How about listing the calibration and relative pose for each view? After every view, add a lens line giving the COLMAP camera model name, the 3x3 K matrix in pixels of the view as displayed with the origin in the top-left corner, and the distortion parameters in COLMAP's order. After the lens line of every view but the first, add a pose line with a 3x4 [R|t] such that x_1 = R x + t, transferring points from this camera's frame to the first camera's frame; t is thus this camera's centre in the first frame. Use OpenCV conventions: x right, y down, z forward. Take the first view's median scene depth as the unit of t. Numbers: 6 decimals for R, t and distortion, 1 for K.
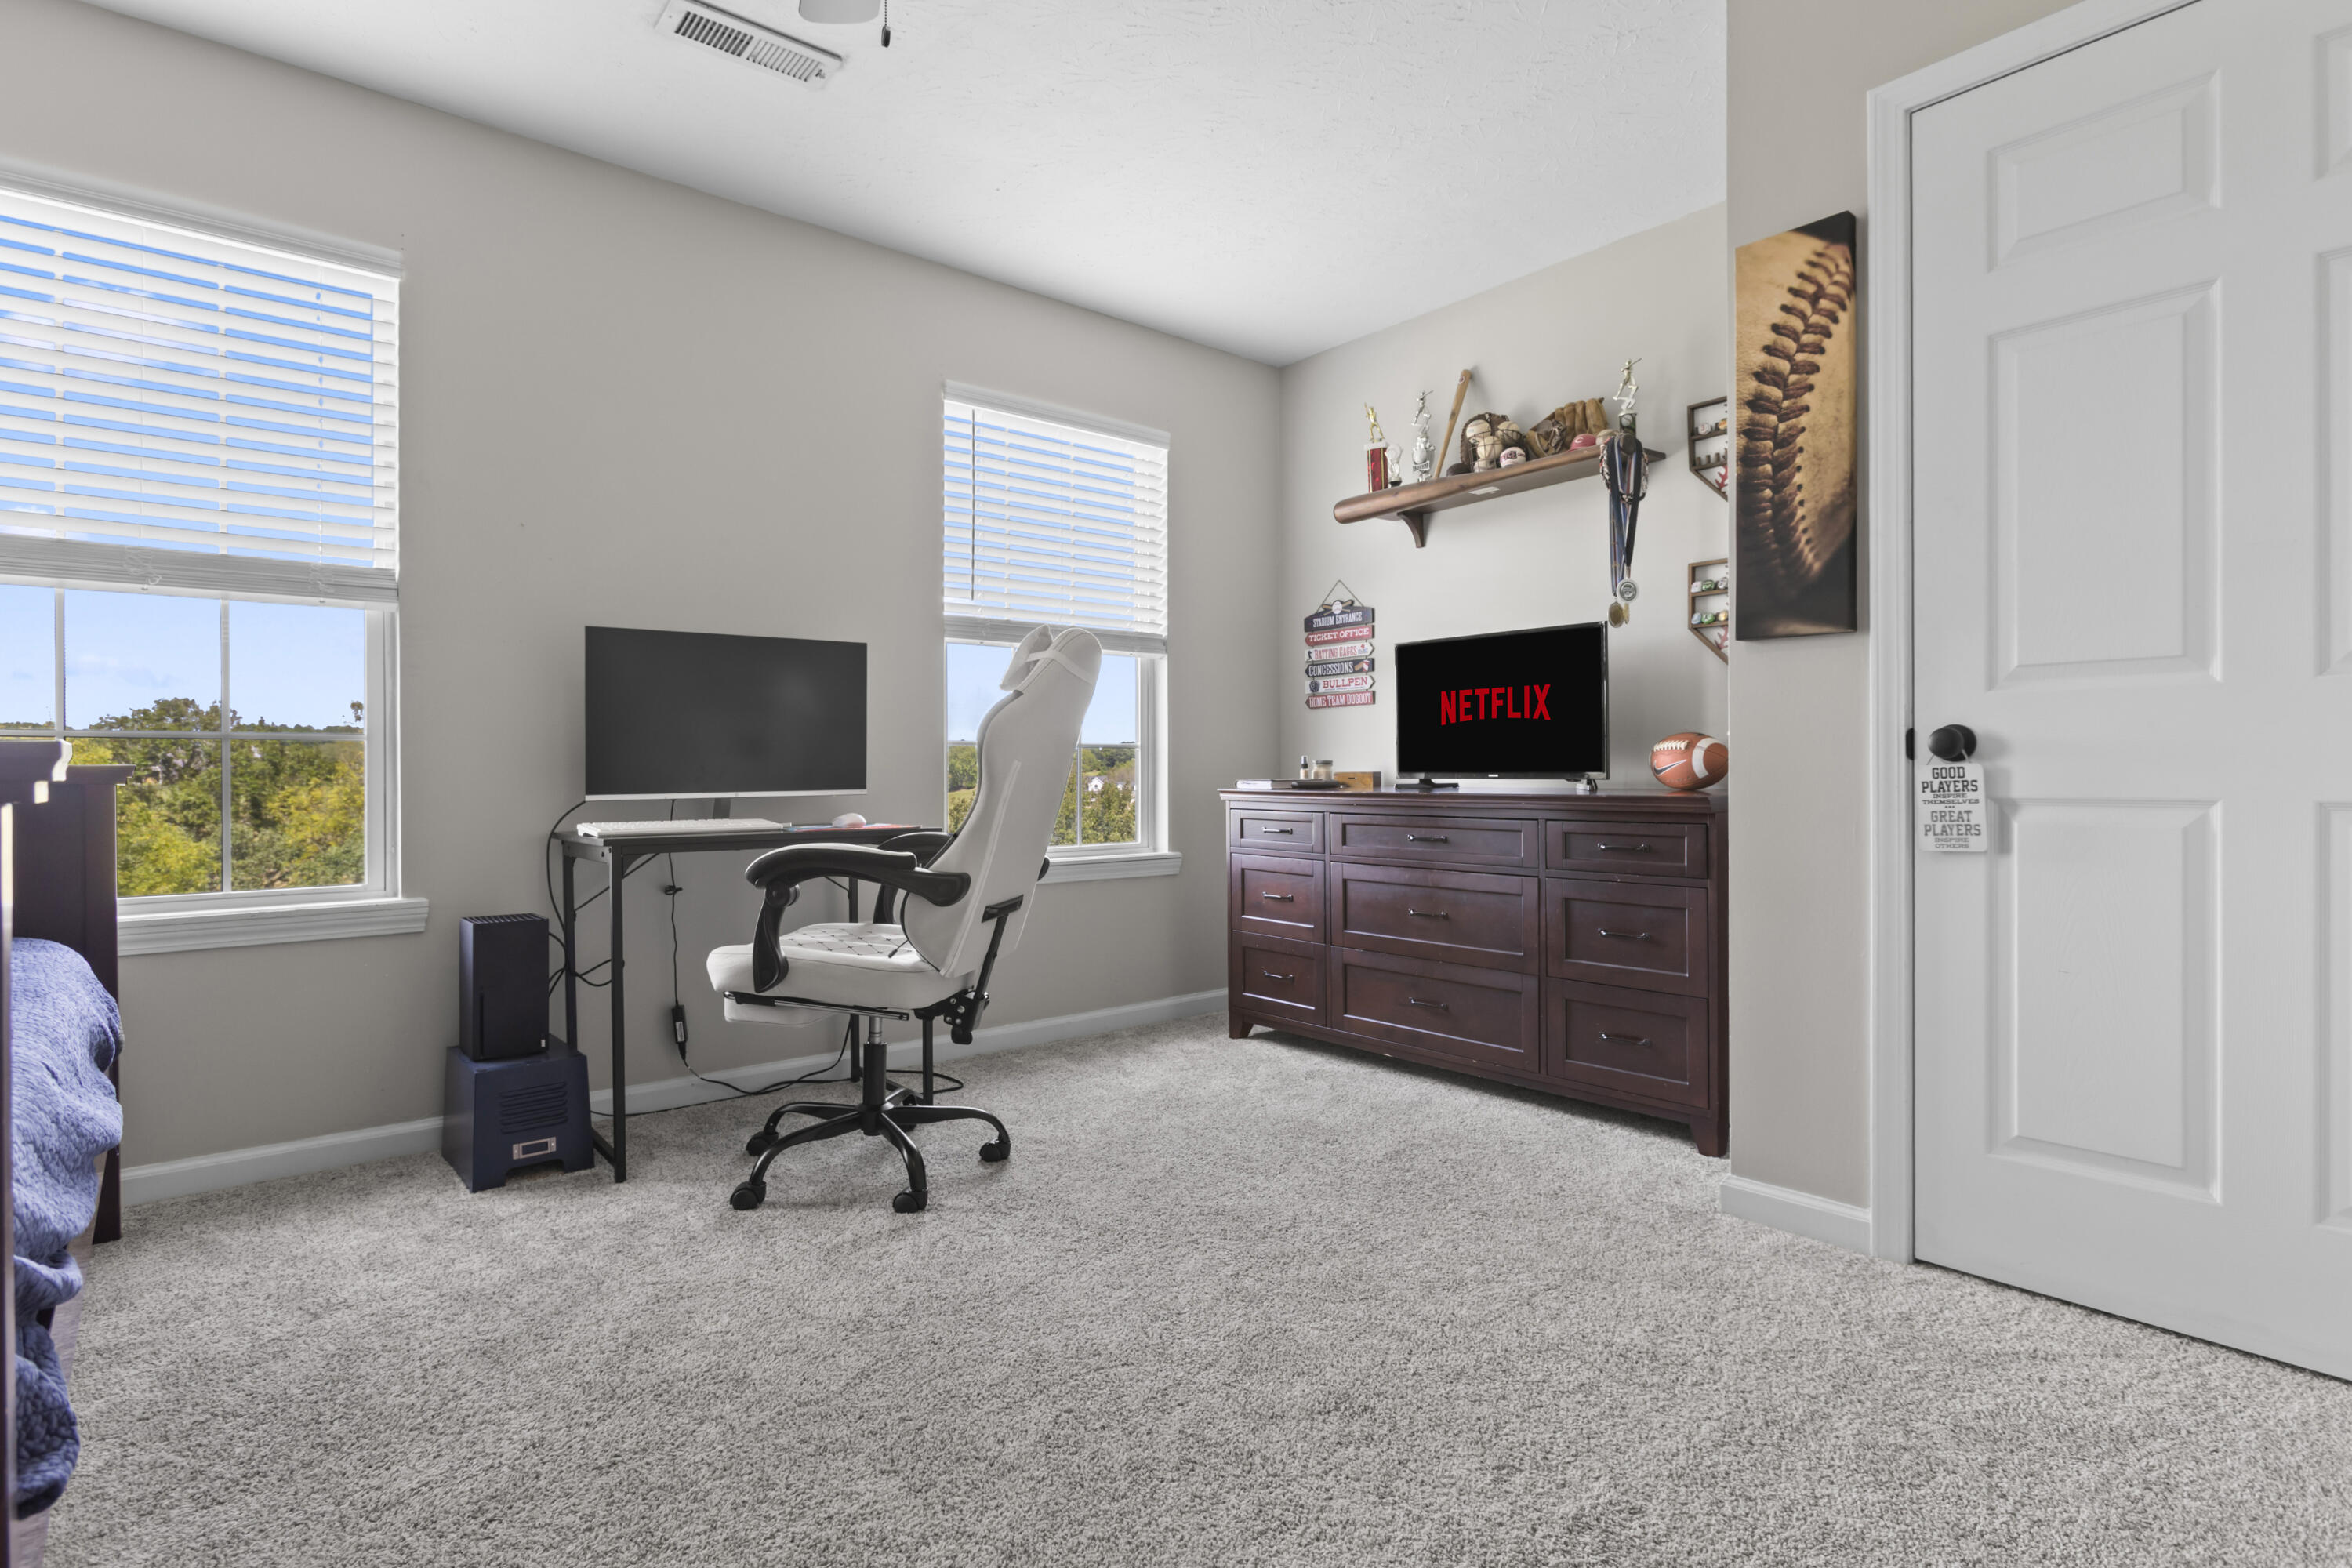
lens RADIAL K [[1159.6, 0, 1185.8], [0, 1159.6, 765.6], [0, 0, 1]] dist [0.007075, 0.002186]
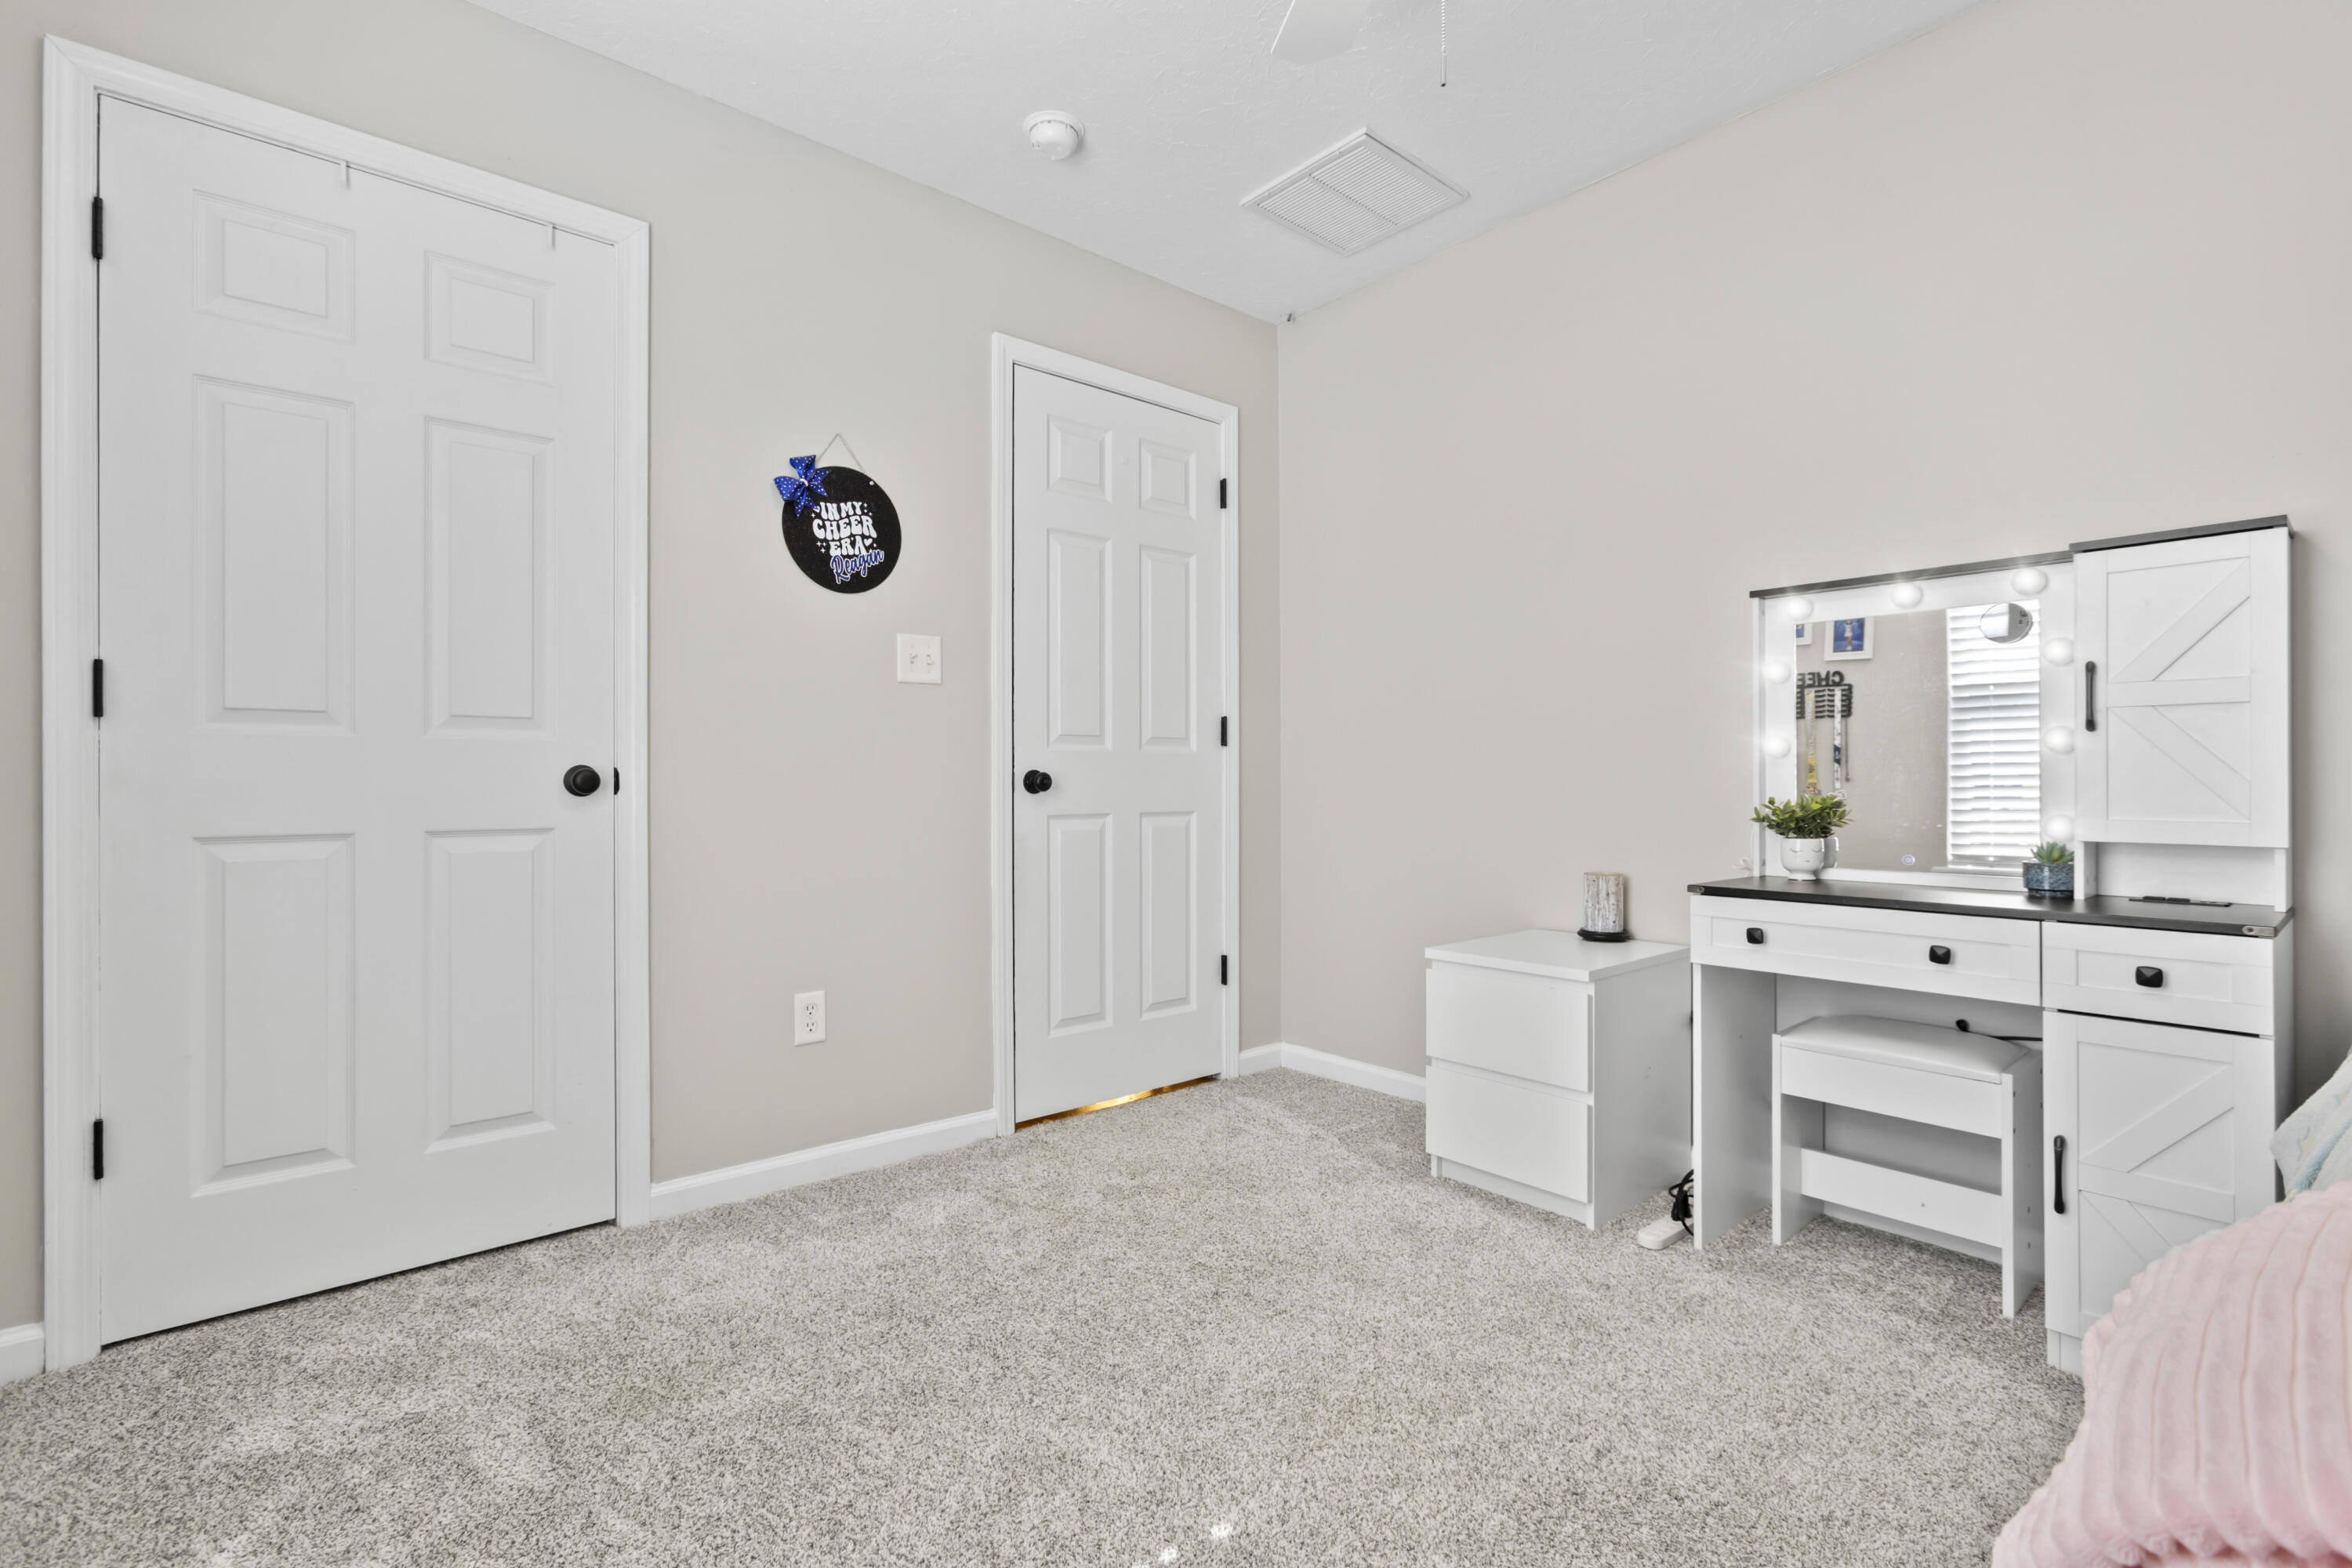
lens RADIAL K [[1054.5, 0, 1169.8], [0, 1054.5, 774.1], [0, 0, 1]] dist [-0.006455, -0.000150]
pose [[-0.010047, 0.010746, 0.999892, -0.738777], [0.004168, 0.999934, -0.010704, -0.013017], [-0.999941, 0.004060, -0.010091, 0.835999]]
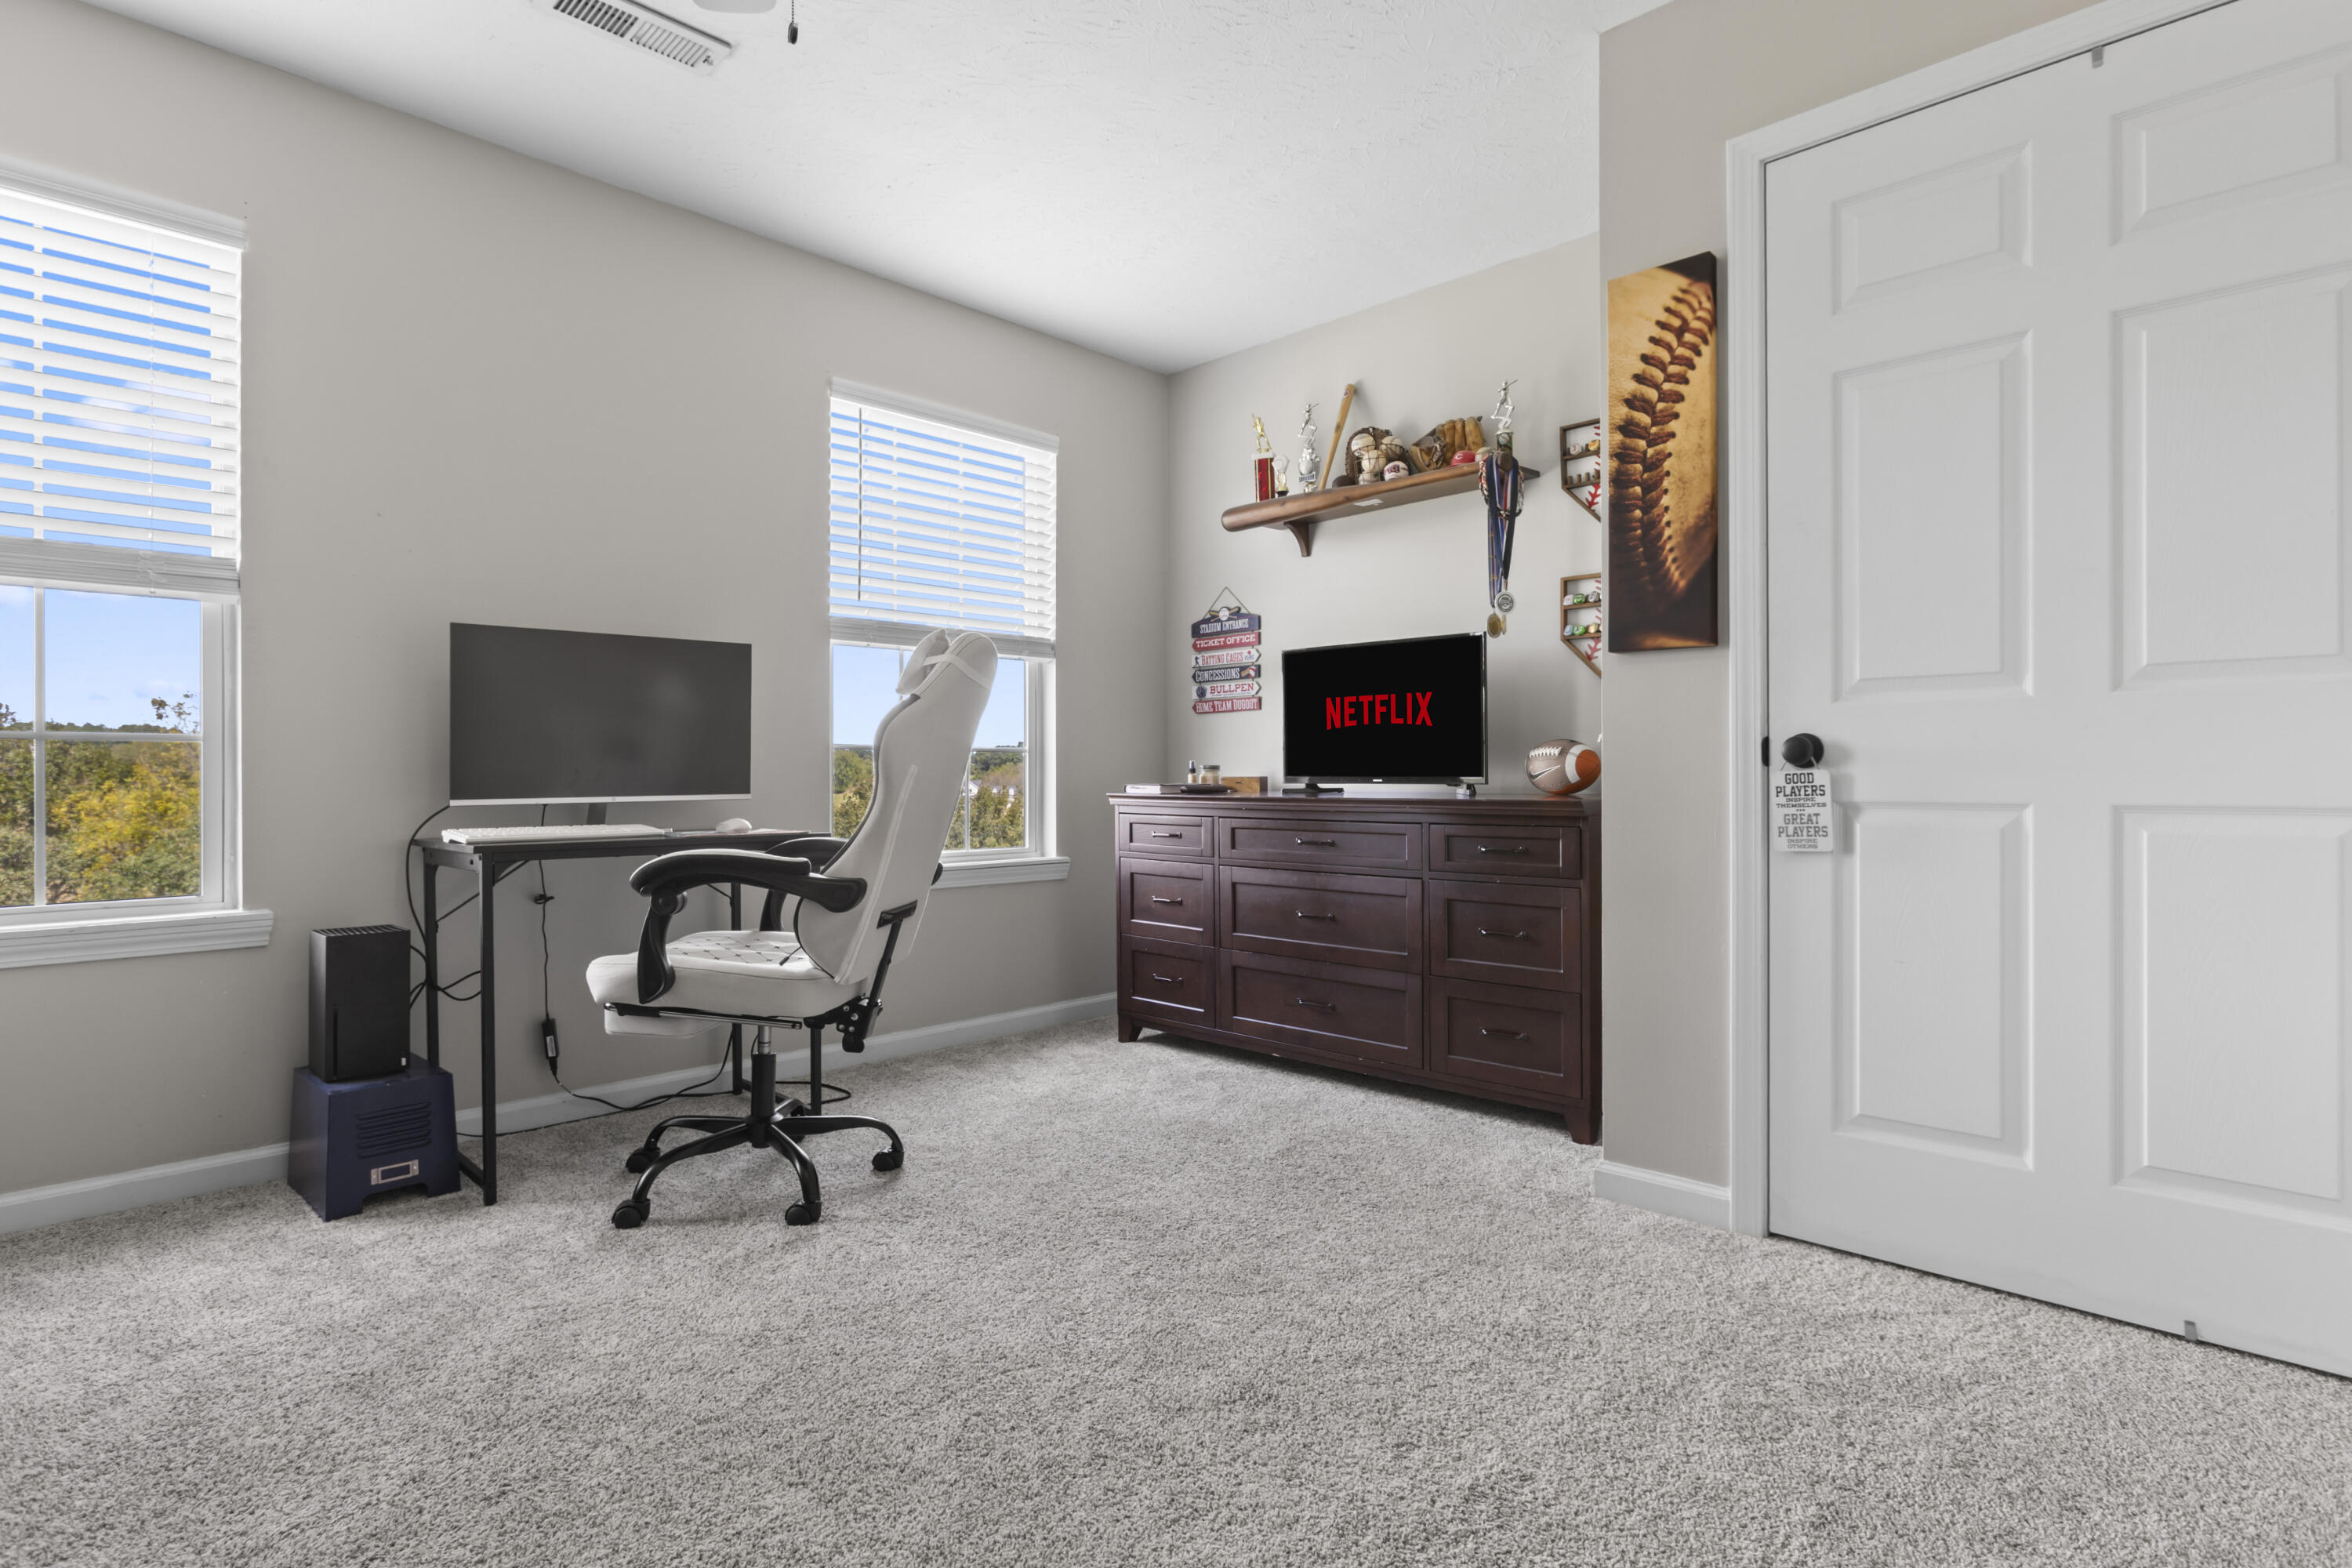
lens RADIAL K [[1159.6, 0, 1185.8], [0, 1159.6, 765.6], [0, 0, 1]] dist [0.007075, 0.002186]
pose [[0.994985, 0.002393, 0.099995, -0.015576], [-0.002020, 0.999991, -0.003825, -0.000304], [-0.100003, 0.003604, 0.994981, -0.011331]]
